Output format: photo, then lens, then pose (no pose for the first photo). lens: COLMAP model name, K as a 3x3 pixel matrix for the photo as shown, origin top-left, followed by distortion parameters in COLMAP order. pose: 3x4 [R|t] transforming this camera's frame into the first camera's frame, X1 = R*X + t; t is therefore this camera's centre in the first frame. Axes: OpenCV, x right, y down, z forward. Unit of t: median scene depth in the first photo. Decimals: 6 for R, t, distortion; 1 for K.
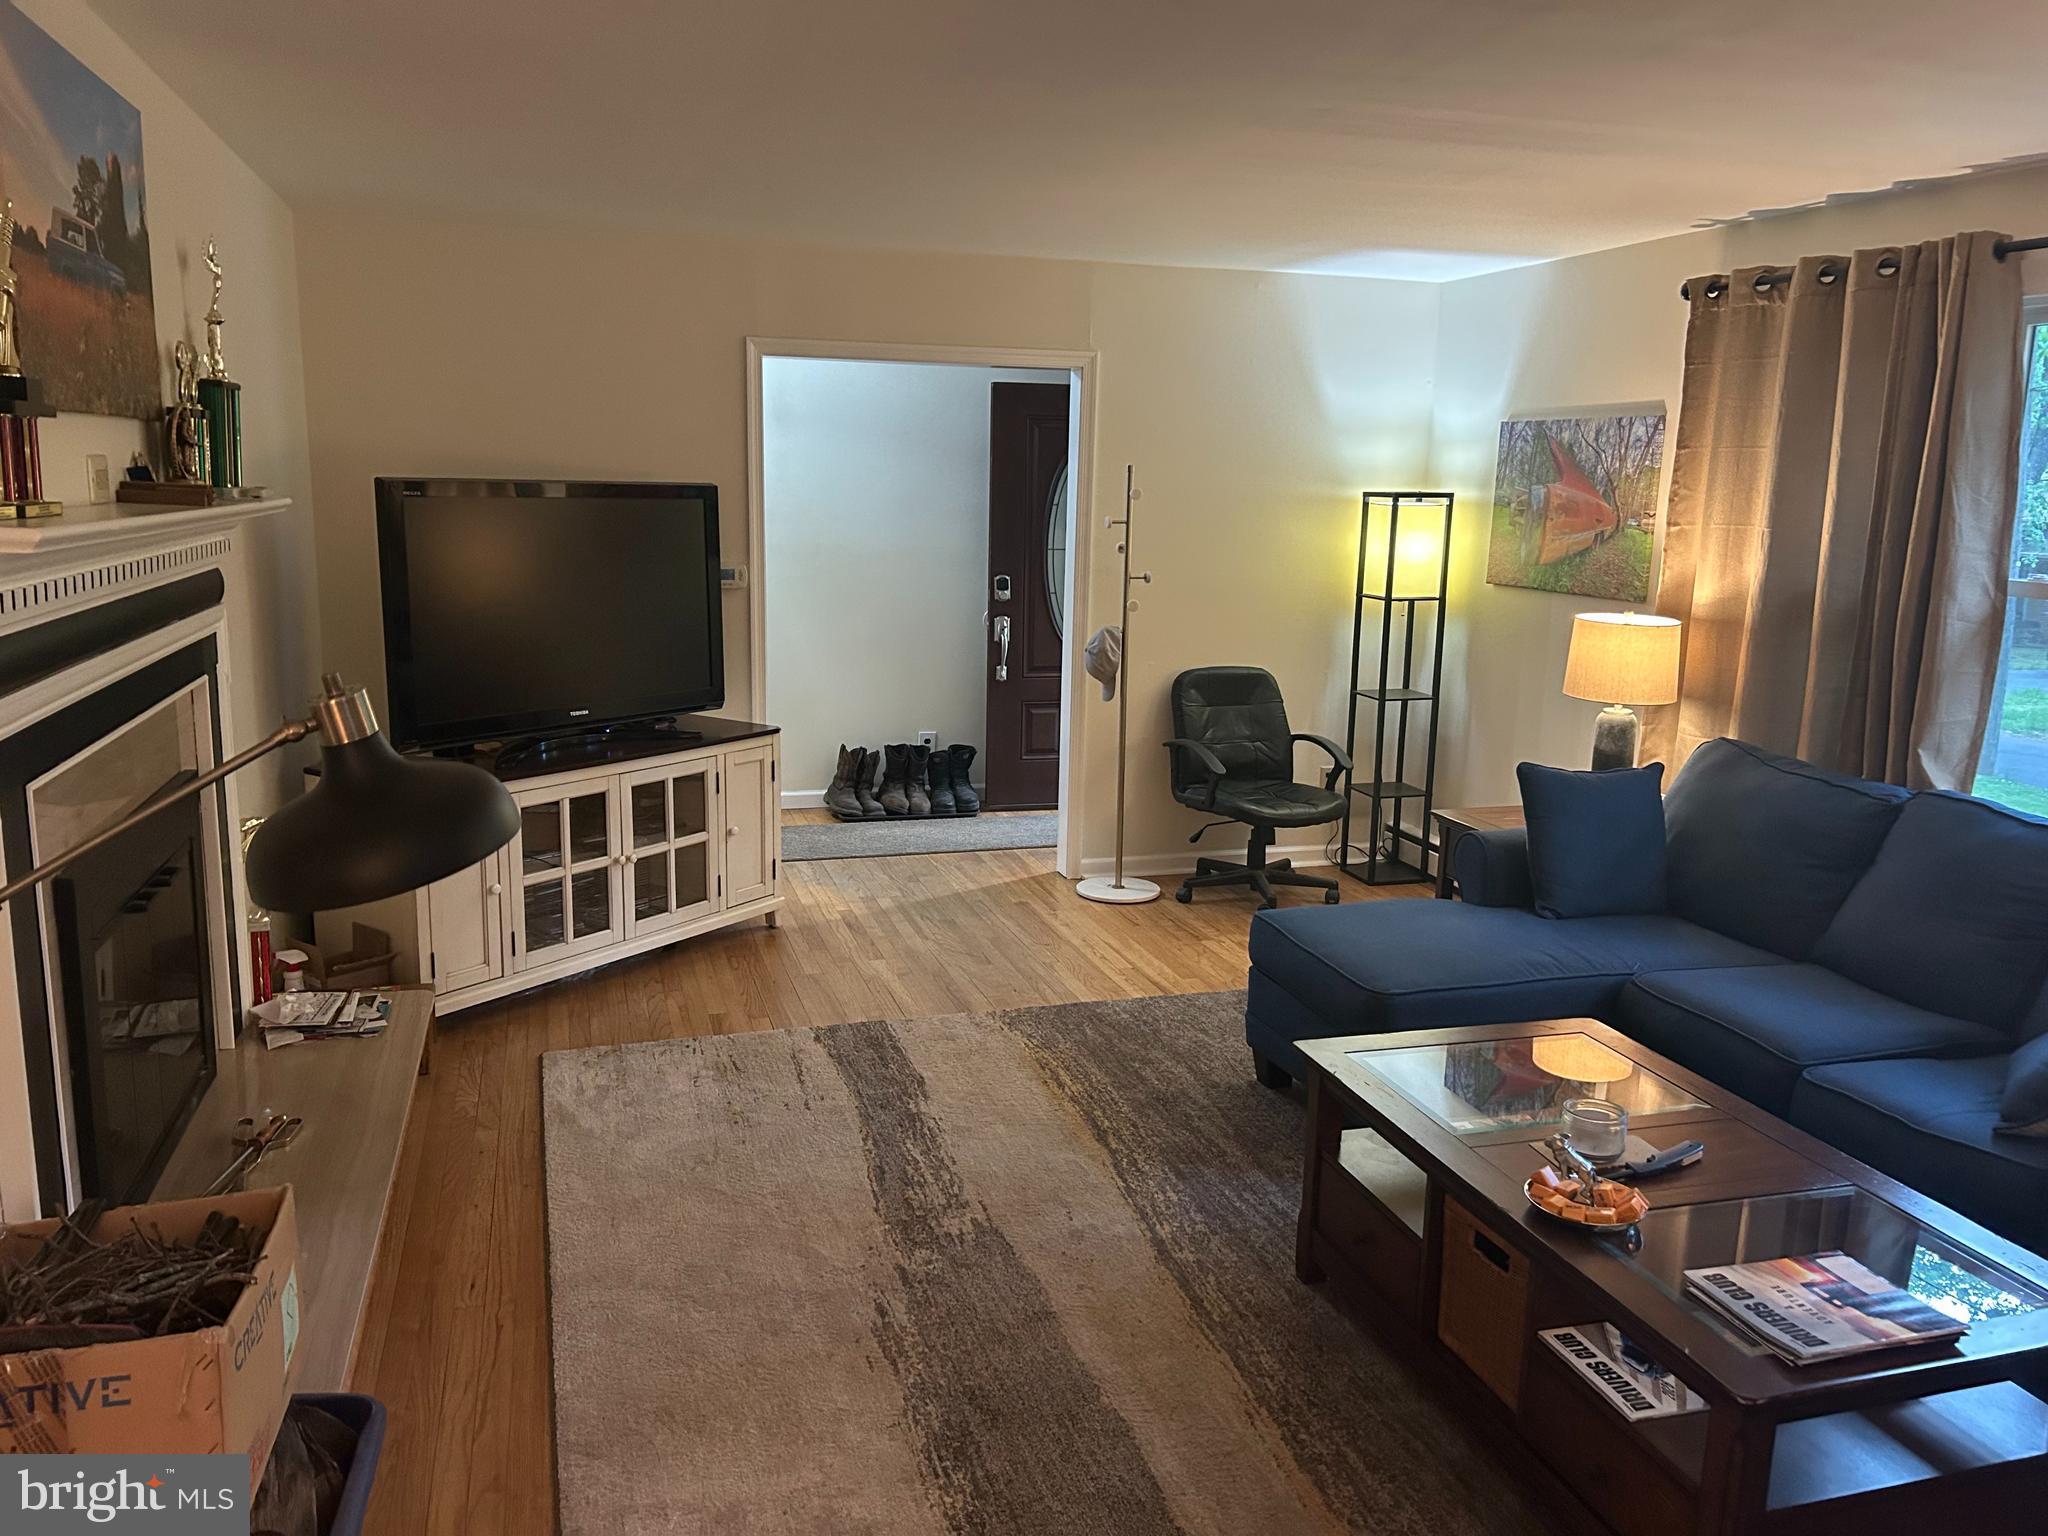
lens RADIAL K [[1557.1, 0, 1024.6], [0, 1557.1, 770.9], [0, 0, 1]] dist [0.013583, -0.004441]
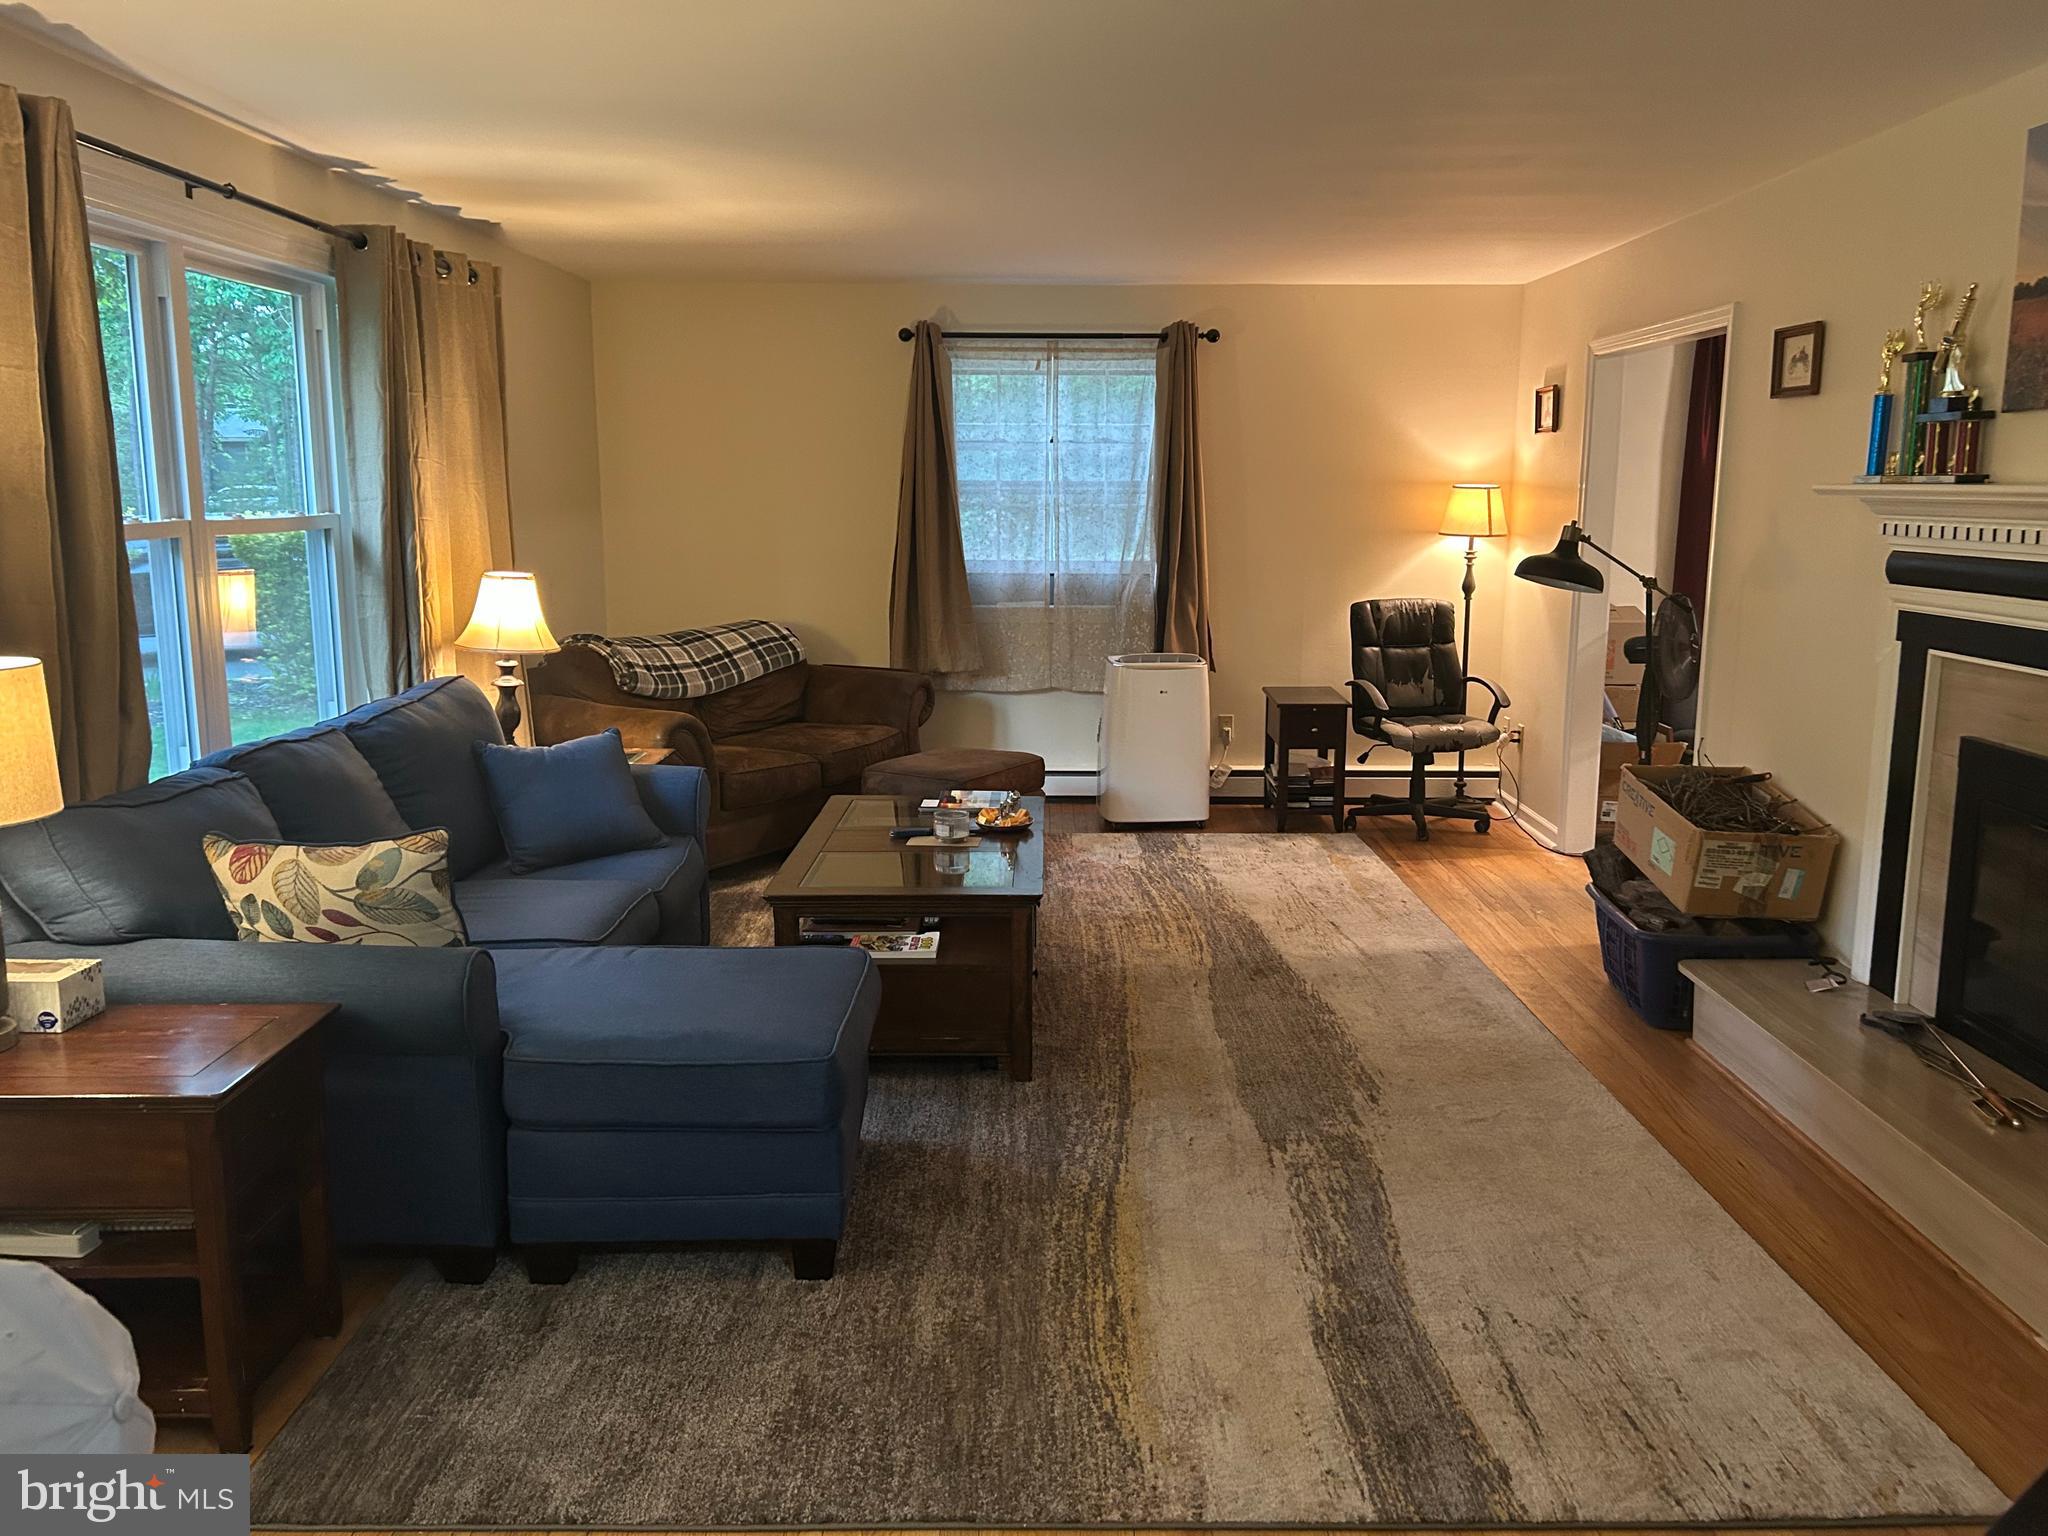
lens RADIAL K [[1557.1, 0, 1027.6], [0, 1557.1, 763.9], [0, 0, 1]] dist [0.013583, -0.004441]
pose [[-0.955961, -0.082811, 0.281569, -0.132722], [0.021806, 0.936678, 0.349513, -0.305302], [-0.292683, 0.340261, -0.893621, 1.787593]]
